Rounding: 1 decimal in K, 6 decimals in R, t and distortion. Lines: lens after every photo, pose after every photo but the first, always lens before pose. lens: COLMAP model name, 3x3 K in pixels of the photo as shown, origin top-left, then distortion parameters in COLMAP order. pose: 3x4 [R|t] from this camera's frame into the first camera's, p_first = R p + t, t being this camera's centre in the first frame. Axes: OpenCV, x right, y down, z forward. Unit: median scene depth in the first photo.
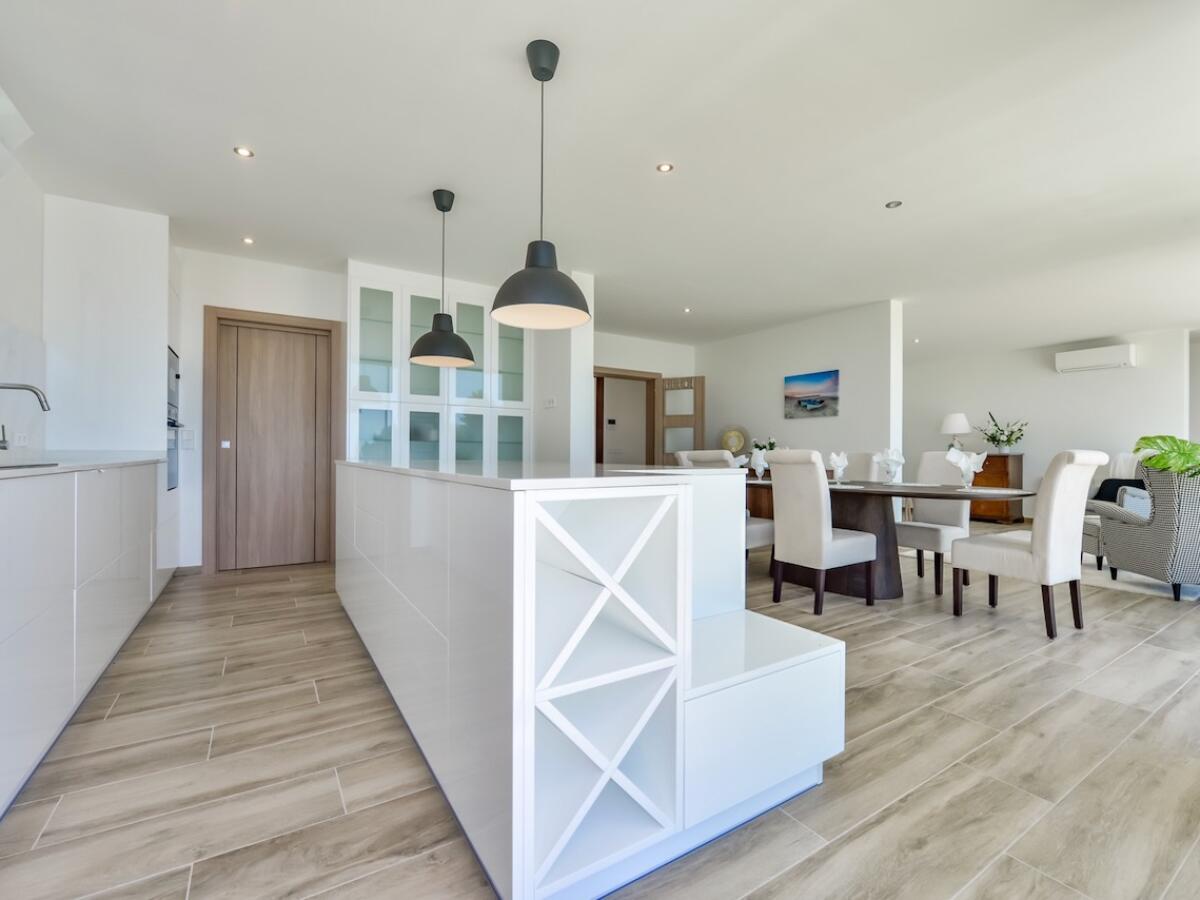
lens RADIAL K [[536.2, 0, 604.4], [0, 536.2, 454.6], [0, 0, 1]] dist [-0.006076, -0.001585]
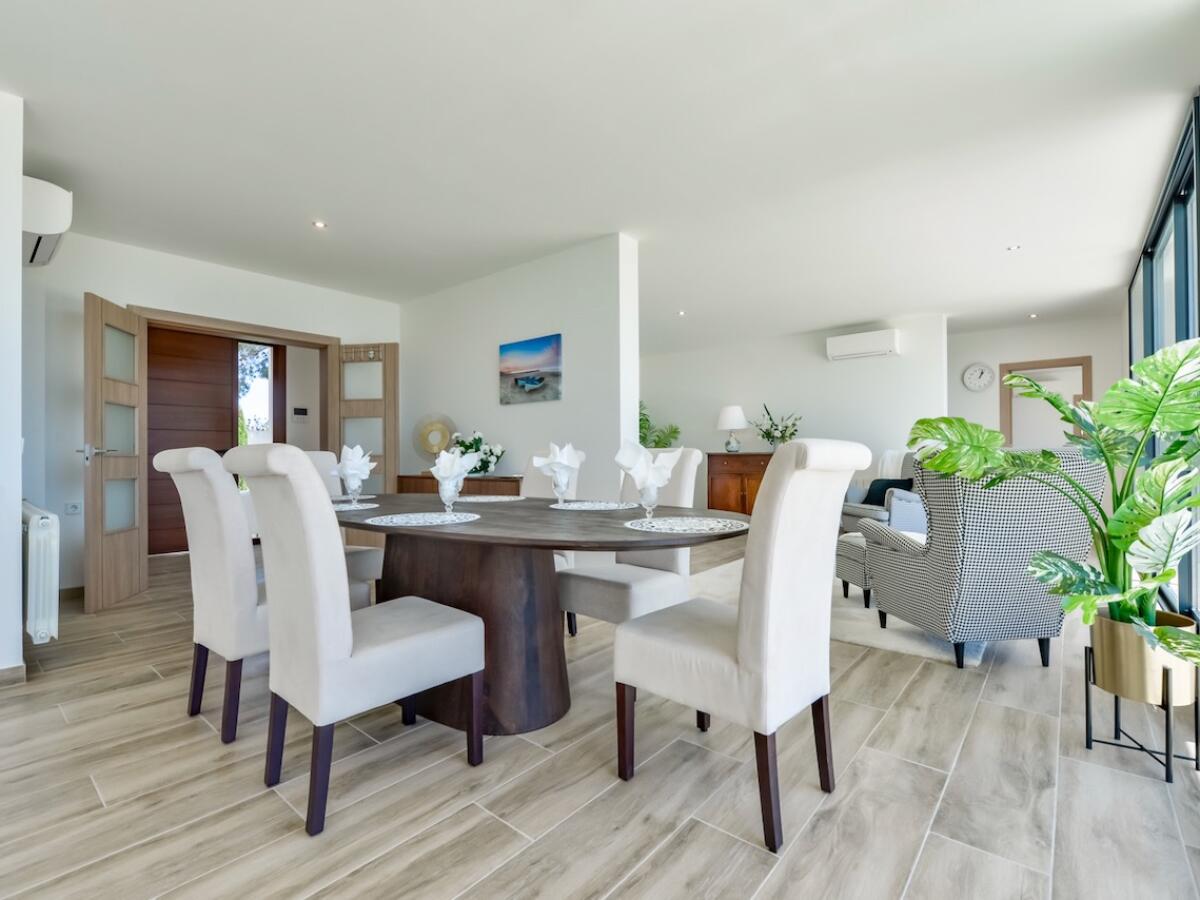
lens RADIAL K [[557.7, 0, 607.3], [0, 557.7, 453.7], [0, 0, 1]] dist [-0.004694, -0.000107]
pose [[0.953965, -0.009072, 0.299781, 0.274492], [0.010602, 0.999938, -0.003478, 0.001595], [-0.299731, 0.006496, 0.954002, 0.284644]]
